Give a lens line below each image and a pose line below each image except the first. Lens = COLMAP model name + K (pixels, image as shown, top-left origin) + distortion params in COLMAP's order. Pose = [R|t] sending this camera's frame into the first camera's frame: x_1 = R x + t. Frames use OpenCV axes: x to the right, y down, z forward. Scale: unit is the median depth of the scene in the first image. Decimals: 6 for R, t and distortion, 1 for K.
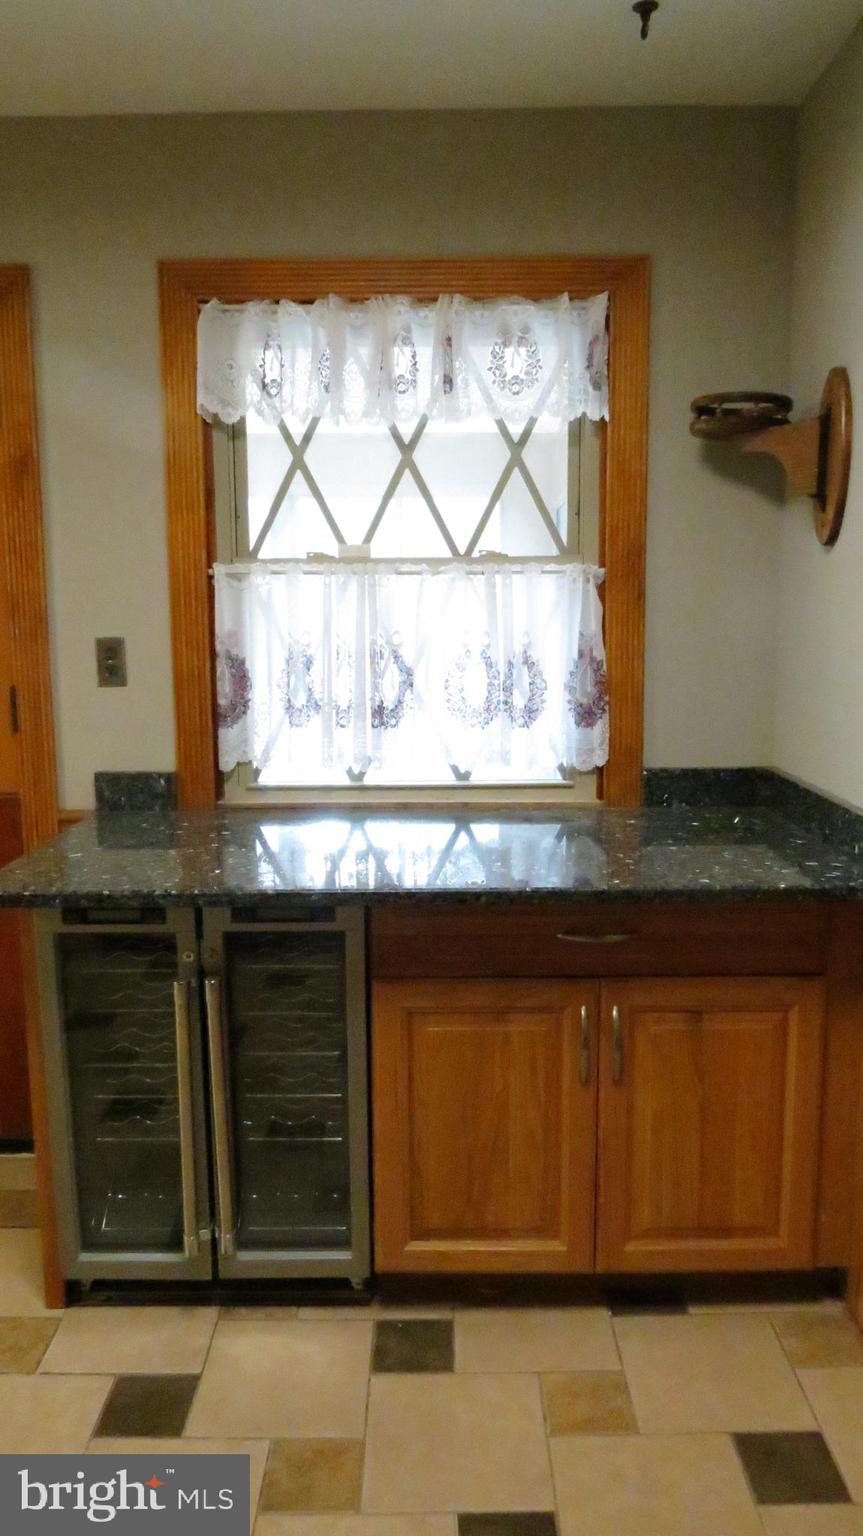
lens RADIAL K [[1128.8, 0, 431.0], [0, 1128.8, 758.9], [0, 0, 1]] dist [0.001358, 0.000479]
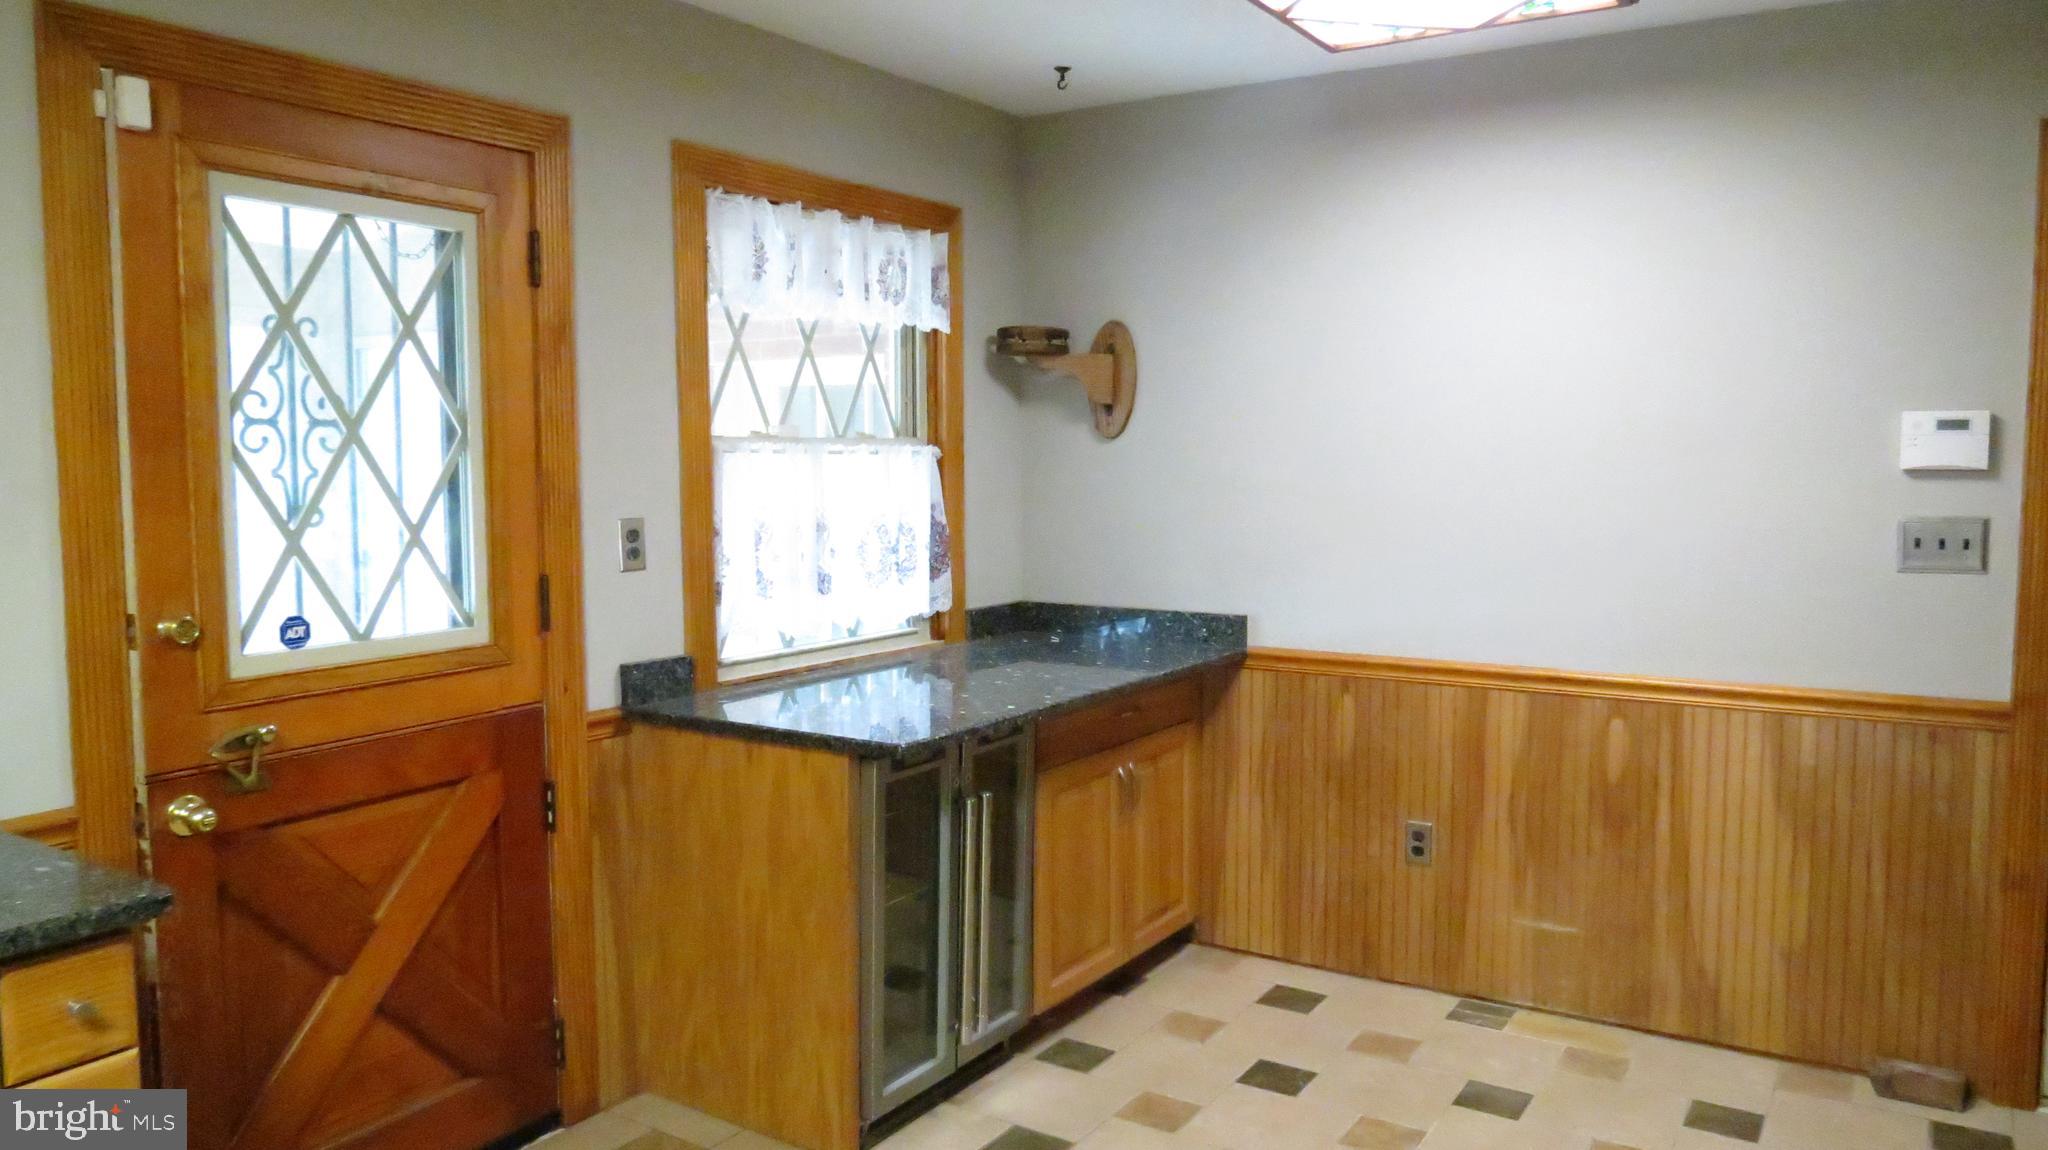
lens RADIAL K [[1468.1, 0, 1025.8], [0, 1468.1, 570.5], [0, 0, 1]] dist [-0.009239, 0.001696]
pose [[0.526905, -0.059534, 0.847836, -1.153723], [0.112553, 0.993646, -0.000176, -0.028007], [-0.842439, 0.095519, 0.530258, 0.088366]]
